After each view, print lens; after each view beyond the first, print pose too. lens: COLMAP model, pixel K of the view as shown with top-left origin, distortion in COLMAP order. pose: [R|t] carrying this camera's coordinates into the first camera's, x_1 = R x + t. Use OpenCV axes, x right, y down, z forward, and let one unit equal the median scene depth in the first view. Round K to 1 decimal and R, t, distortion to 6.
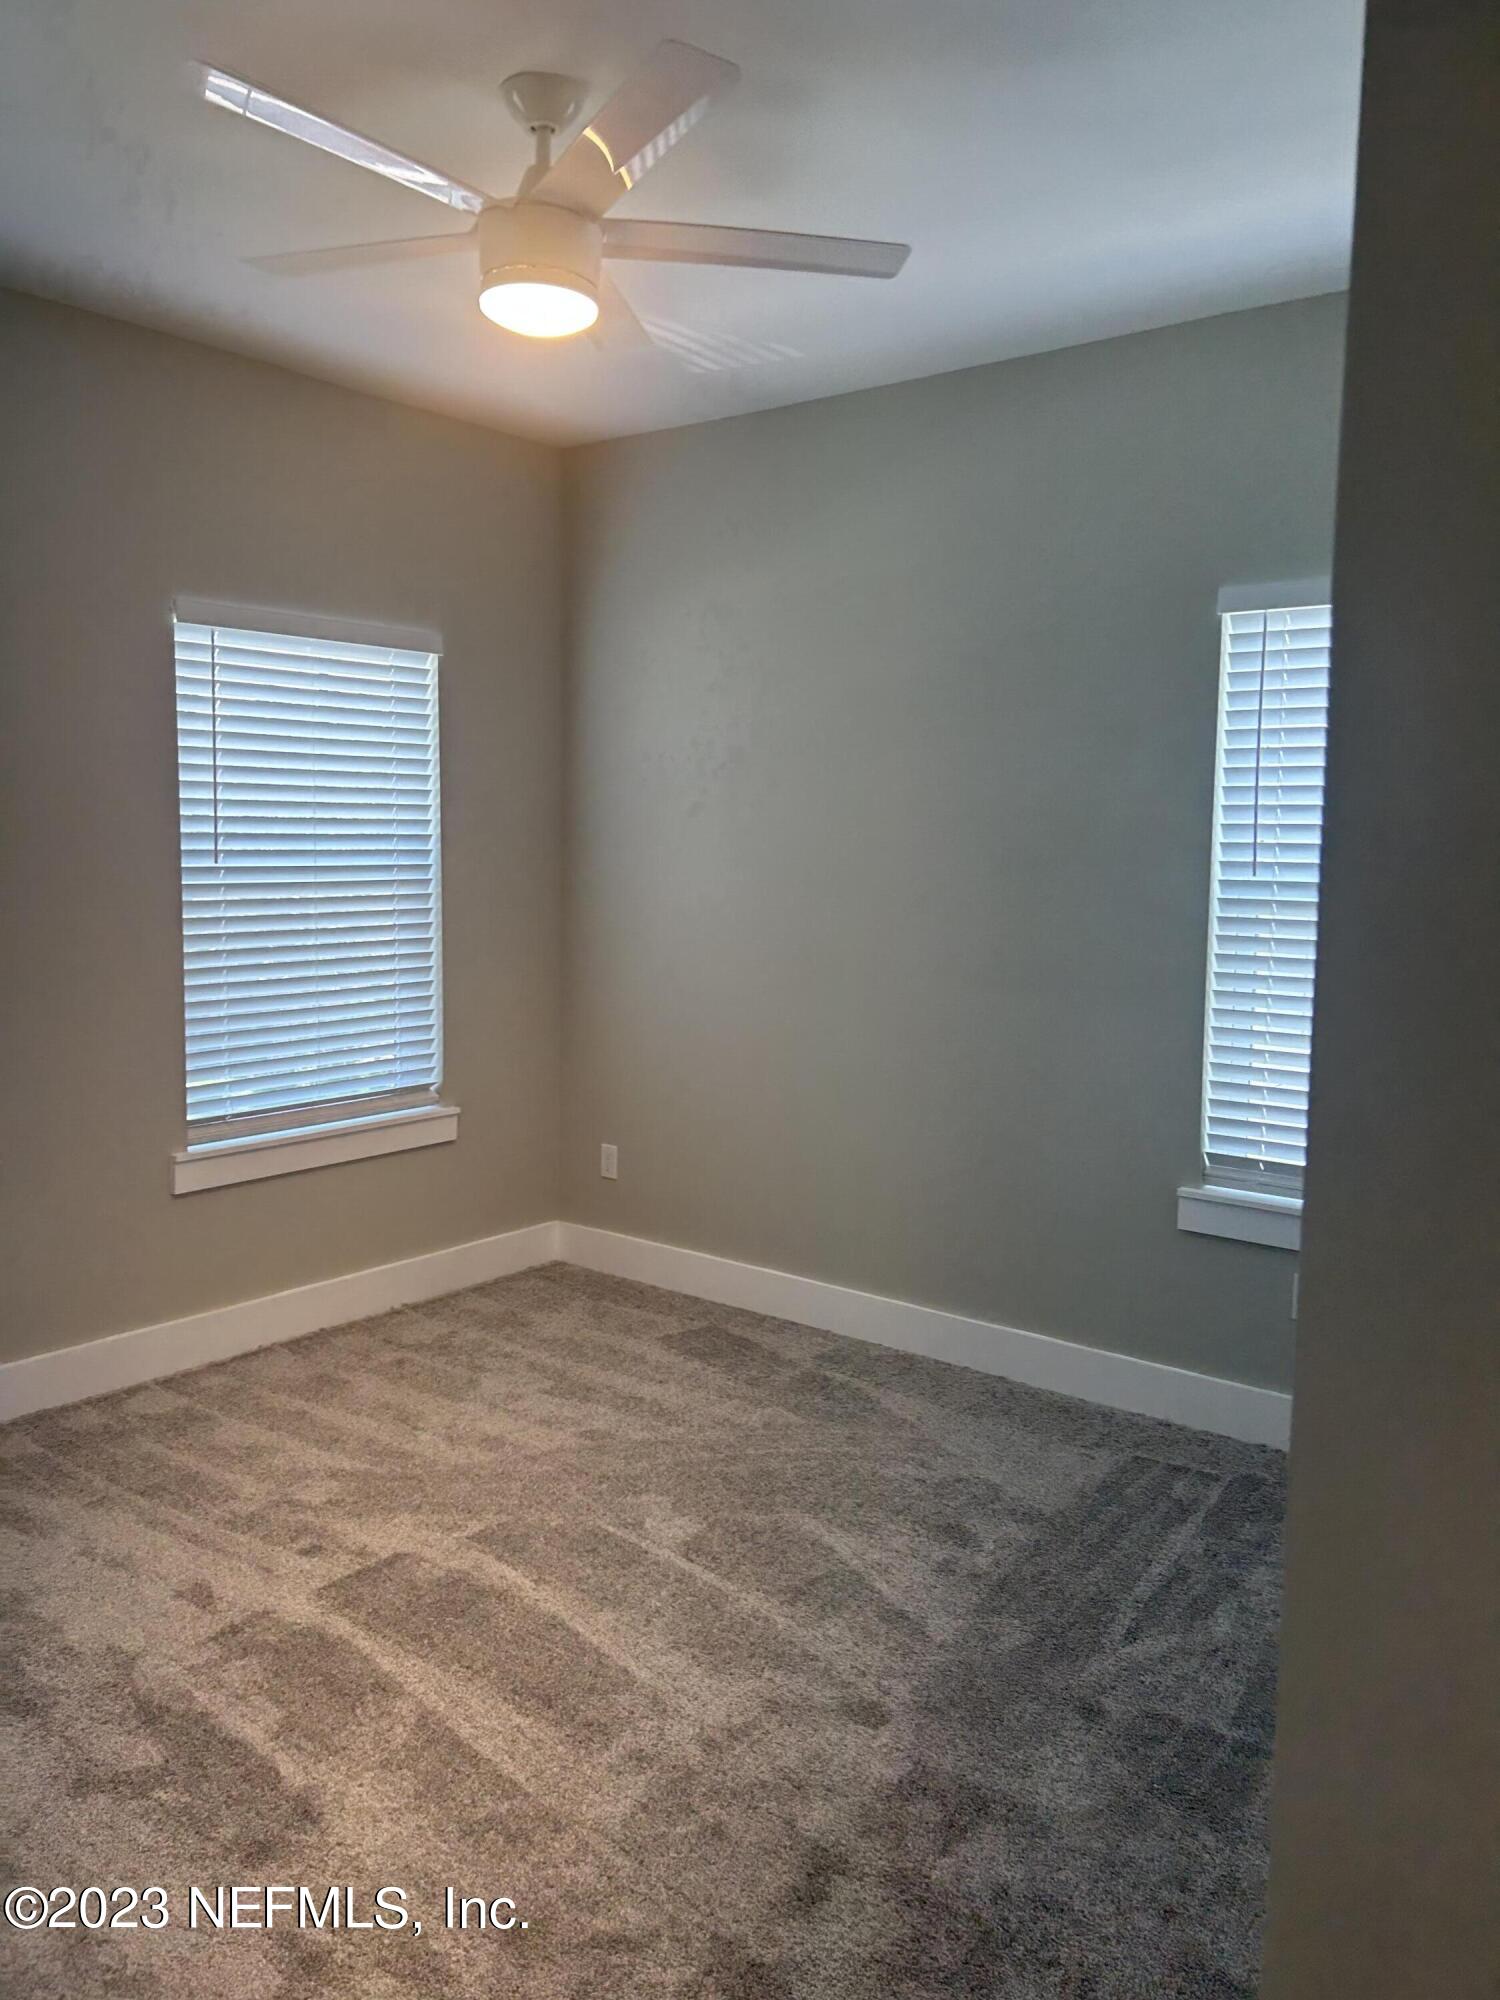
lens RADIAL K [[1509.2, 0, 750.0], [0, 1509.2, 1000.0], [0, 0, 1]] dist [0.001409, -0.000239]
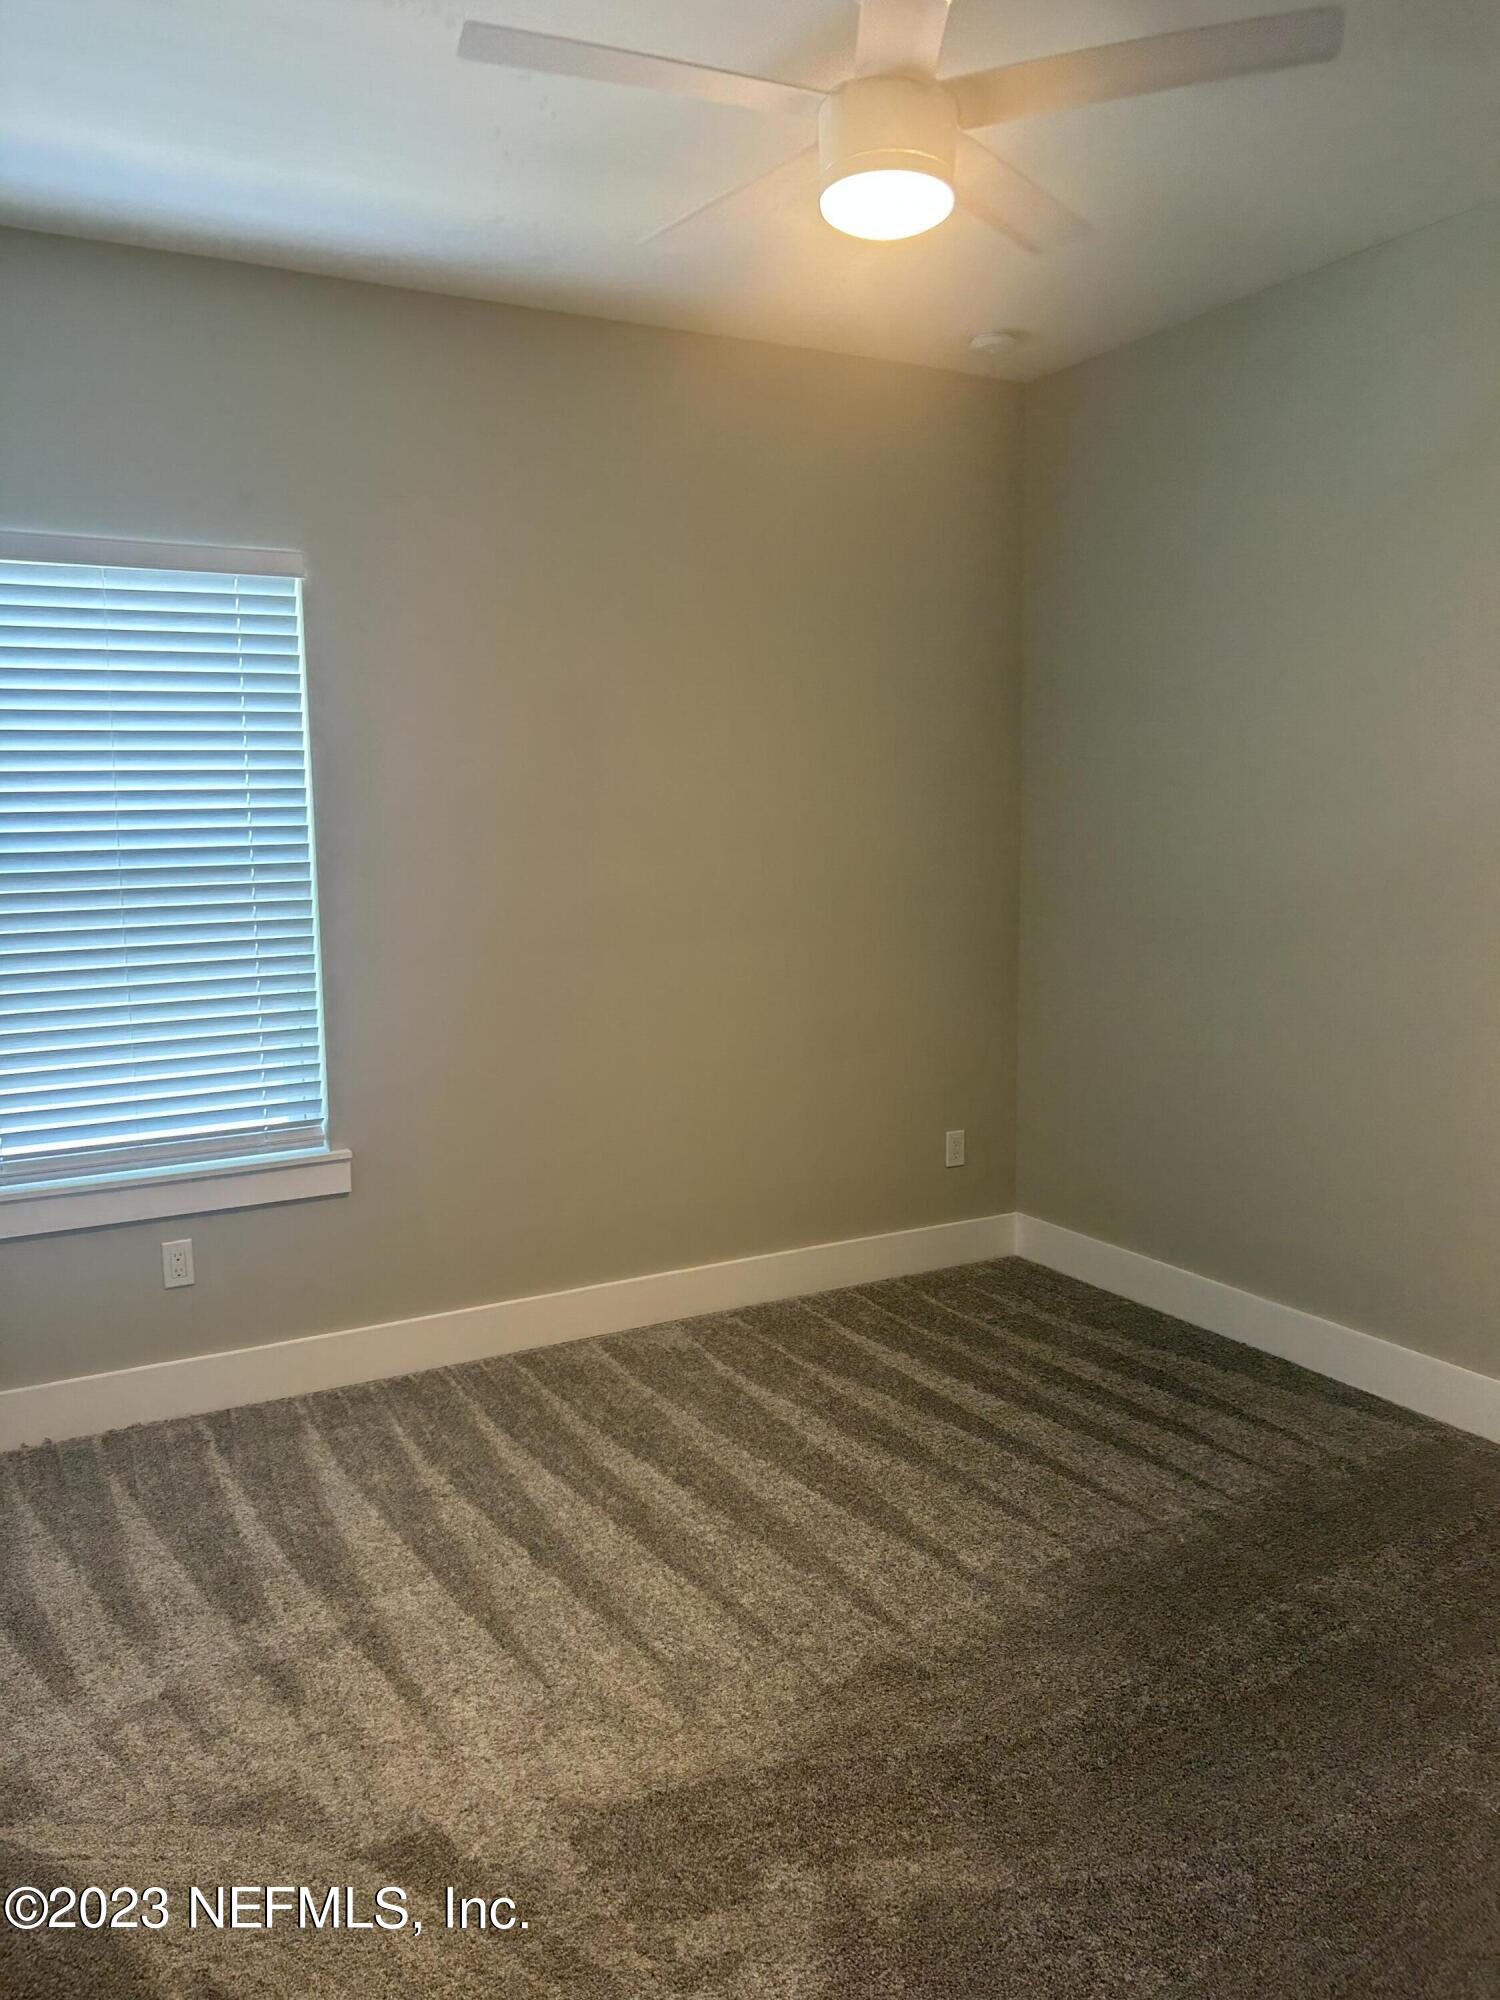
lens RADIAL K [[1509.2, 0, 750.0], [0, 1509.2, 1000.0], [0, 0, 1]] dist [0.001409, -0.000239]
pose [[0.926886, 0.036541, -0.373560, 0.296143], [-0.027622, 0.999192, 0.029202, -0.037972], [0.374325, -0.016749, 0.927146, 0.344325]]
